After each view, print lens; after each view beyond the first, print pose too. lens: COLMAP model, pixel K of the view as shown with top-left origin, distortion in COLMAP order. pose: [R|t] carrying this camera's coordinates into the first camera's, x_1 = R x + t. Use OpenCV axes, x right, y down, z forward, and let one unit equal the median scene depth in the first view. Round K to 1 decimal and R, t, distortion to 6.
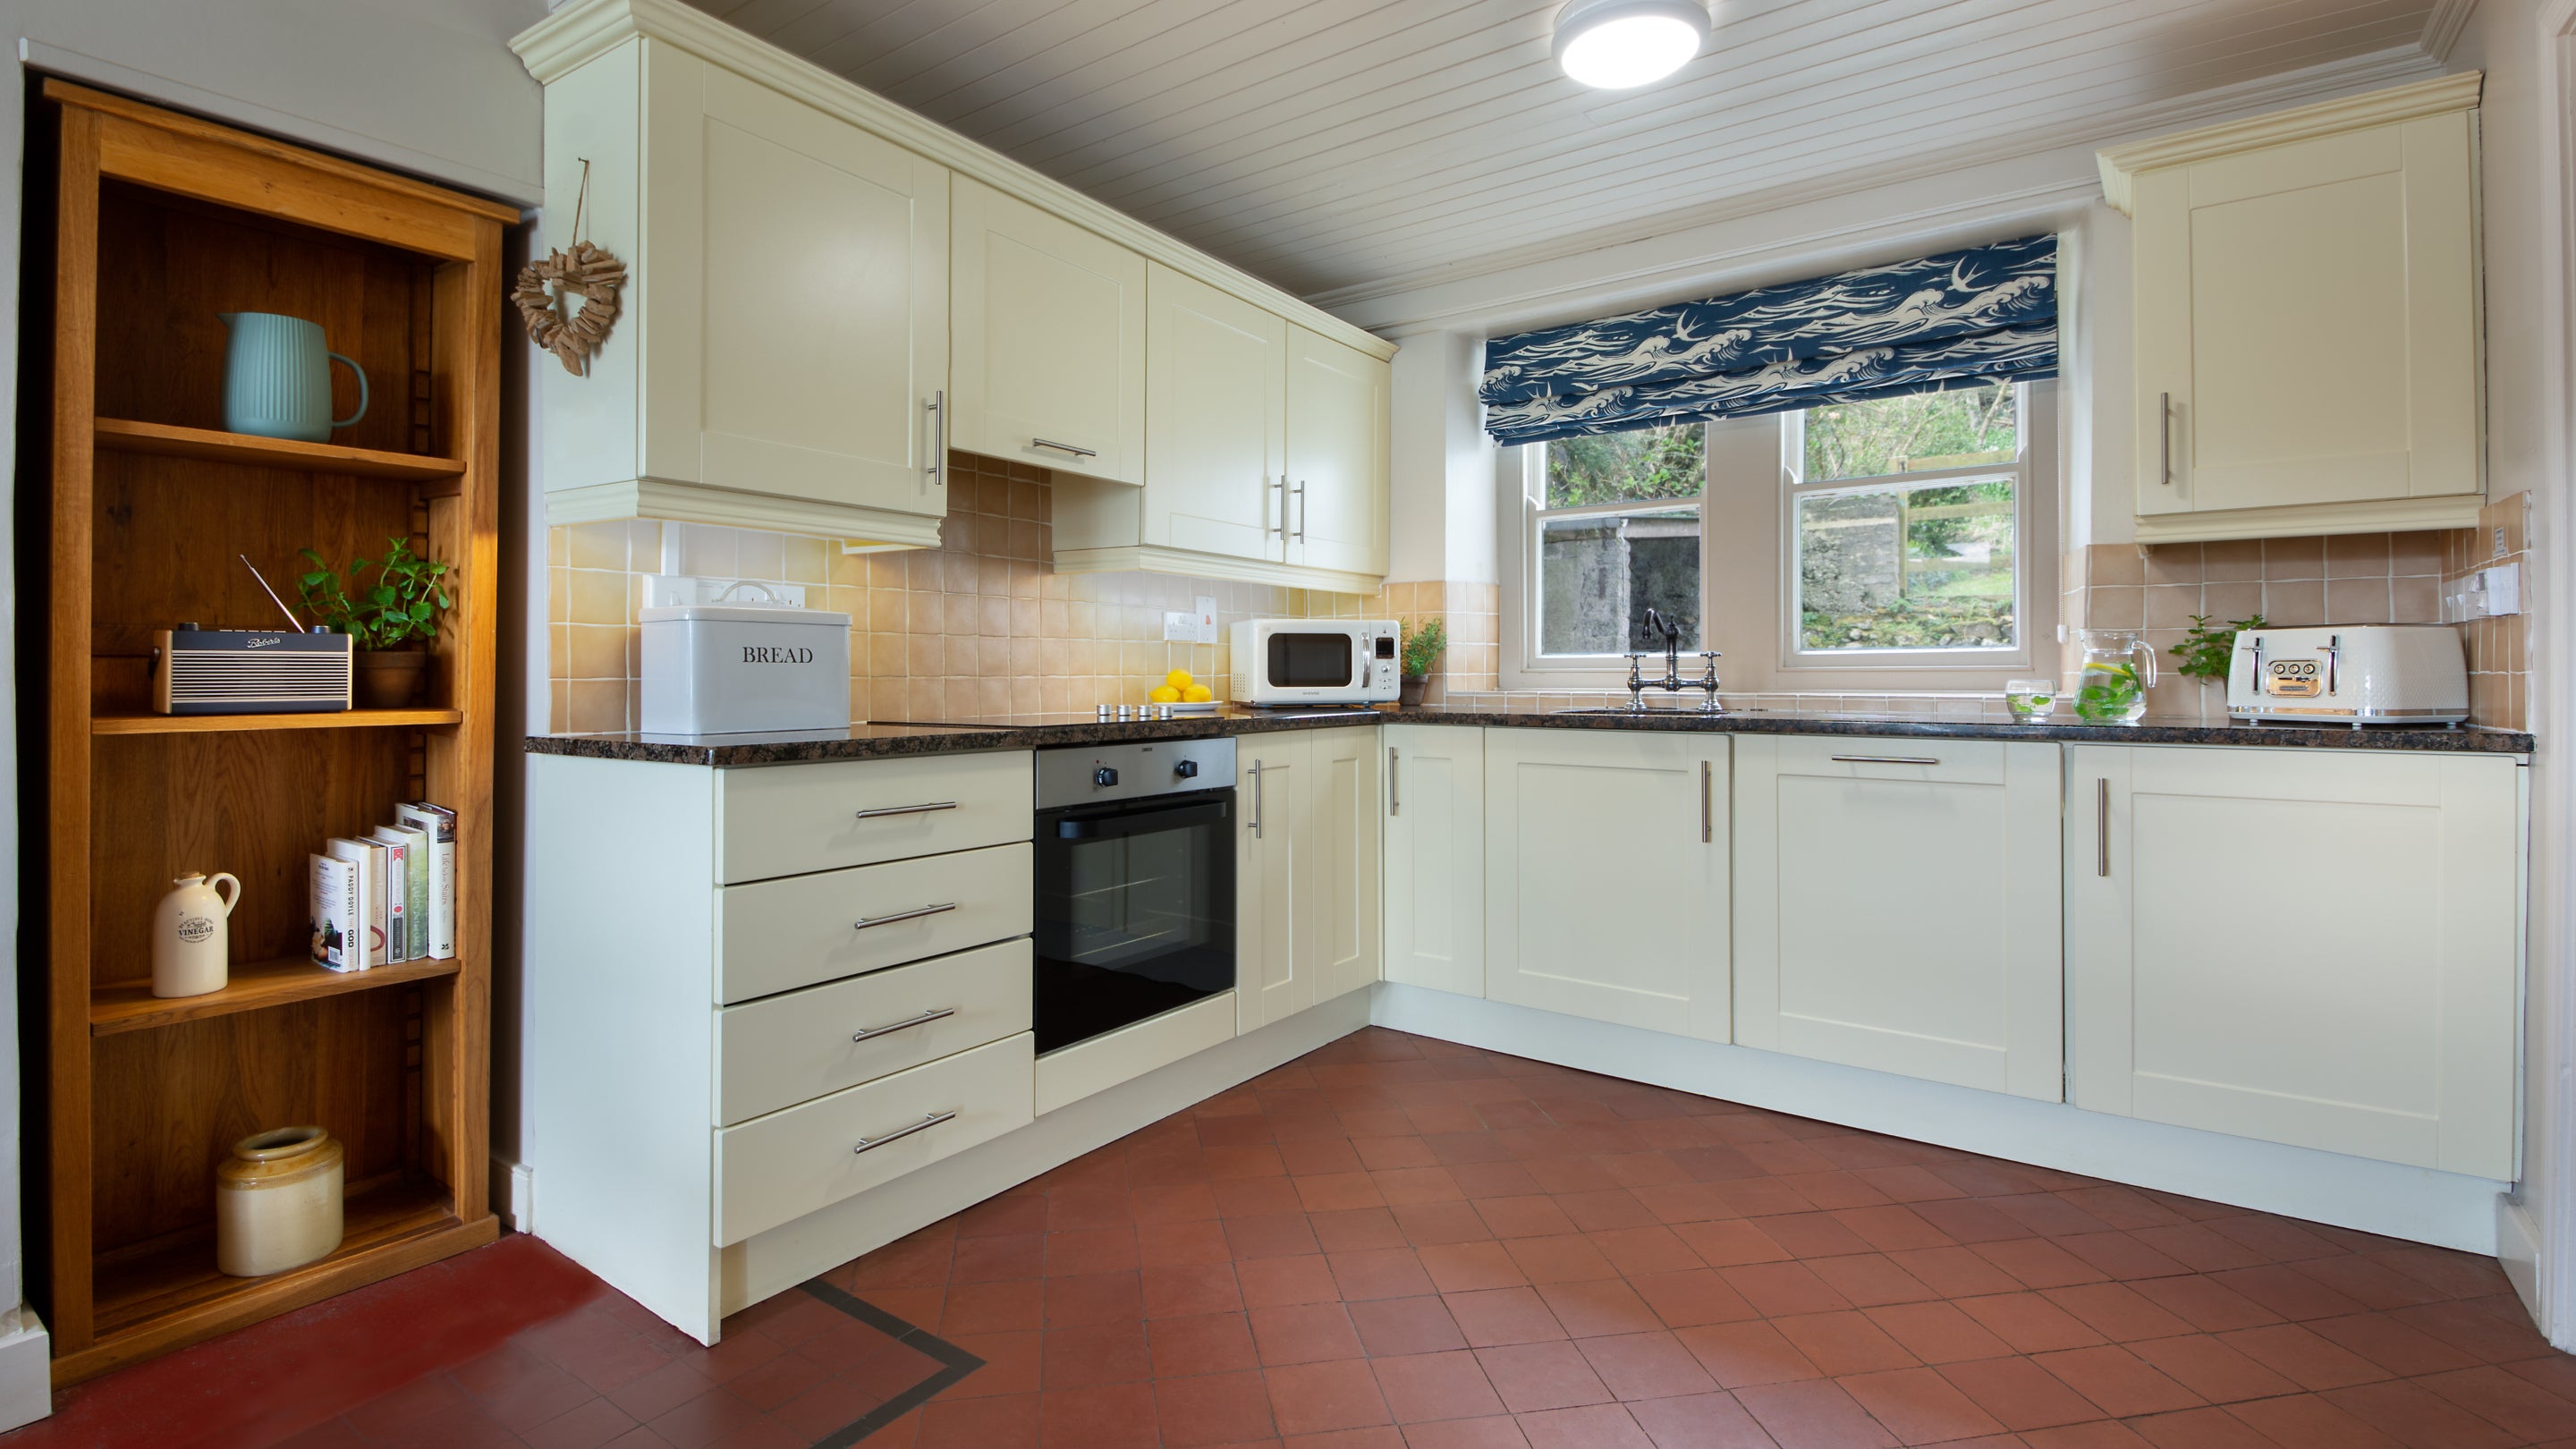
lens RADIAL K [[1133.9, 0, 1292.3], [0, 1133.9, 678.2], [0, 0, 1]] dist [-0.049067, -0.000383]
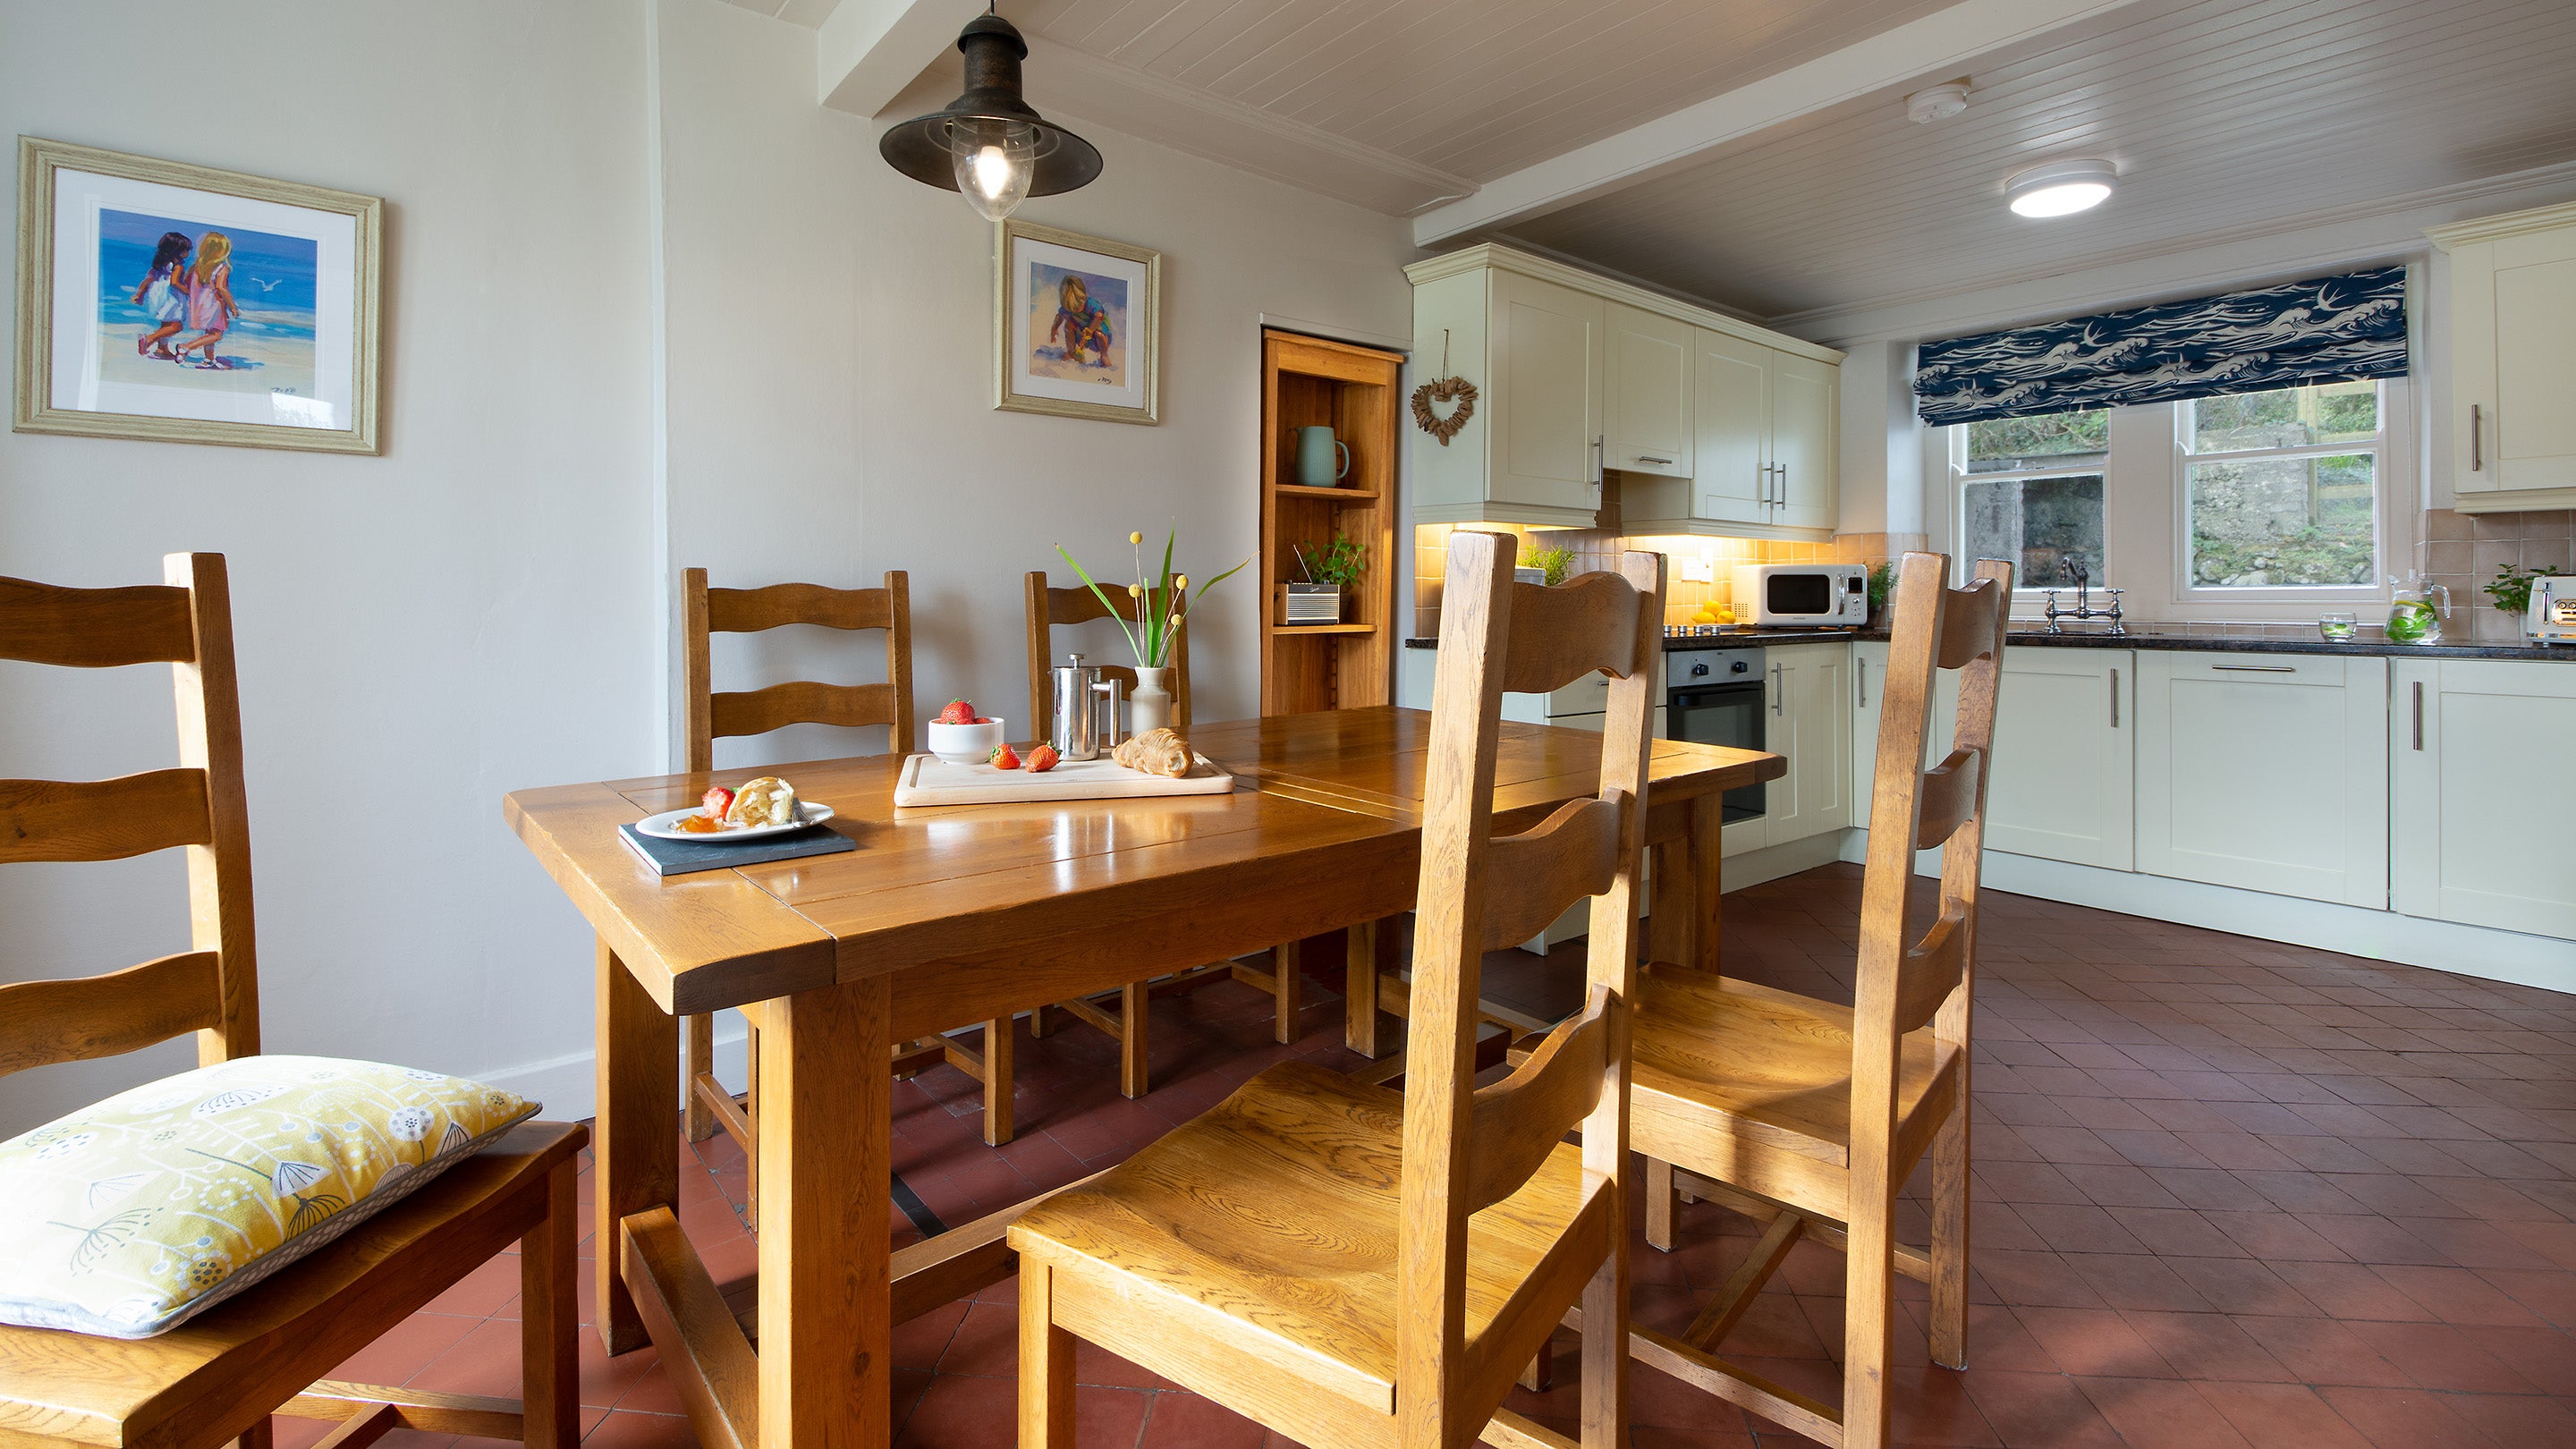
lens RADIAL K [[1140.4, 0, 1278.2], [0, 1140.4, 598.2], [0, 0, 1]] dist [-0.062705, 0.000227]
pose [[0.960548, 0.001857, -0.278109, -0.212723], [-0.002634, 0.999994, -0.002419, -0.006574], [0.278103, 0.003056, 0.960547, -0.510266]]
